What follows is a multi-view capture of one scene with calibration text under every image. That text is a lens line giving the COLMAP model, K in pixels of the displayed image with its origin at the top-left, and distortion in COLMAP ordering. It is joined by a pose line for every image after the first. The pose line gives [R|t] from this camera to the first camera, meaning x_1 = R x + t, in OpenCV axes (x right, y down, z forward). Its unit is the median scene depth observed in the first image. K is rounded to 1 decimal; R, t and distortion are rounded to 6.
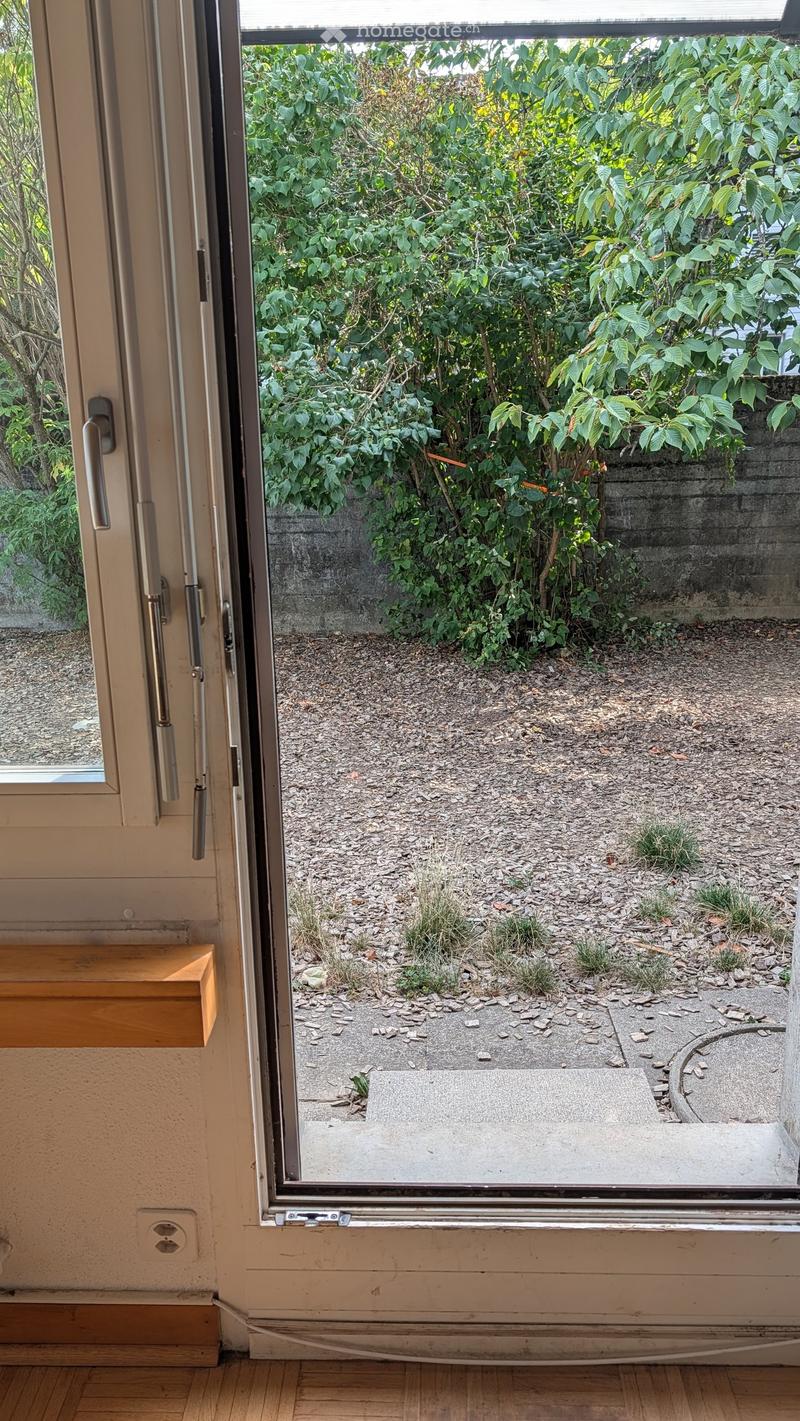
lens RADIAL K [[1026.6, 0, 403.6], [0, 1026.6, 709.2], [0, 0, 1]] dist [0.017833, -0.013554]
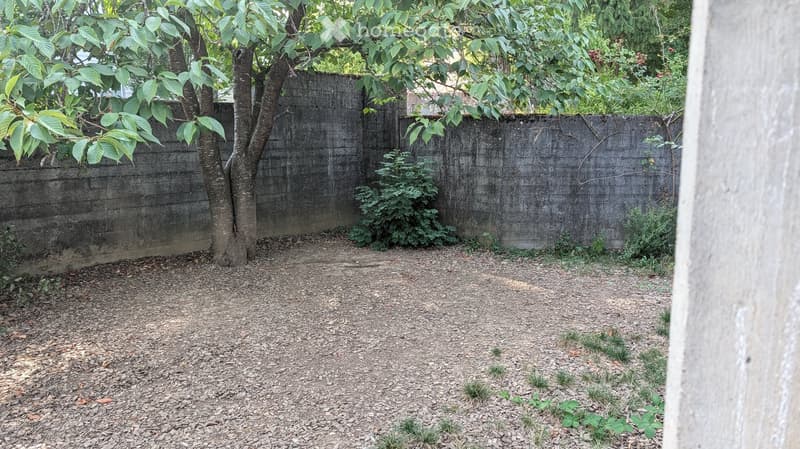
lens RADIAL K [[578.0, 0, 398.9], [0, 578.0, 218.1], [0, 0, 1]] dist [0.017833, -0.013554]
pose [[0.652127, -0.095577, 0.752061, 0.000535], [0.179289, 0.983324, -0.030497, -0.070792], [-0.736604, 0.154724, 0.658388, 0.225843]]
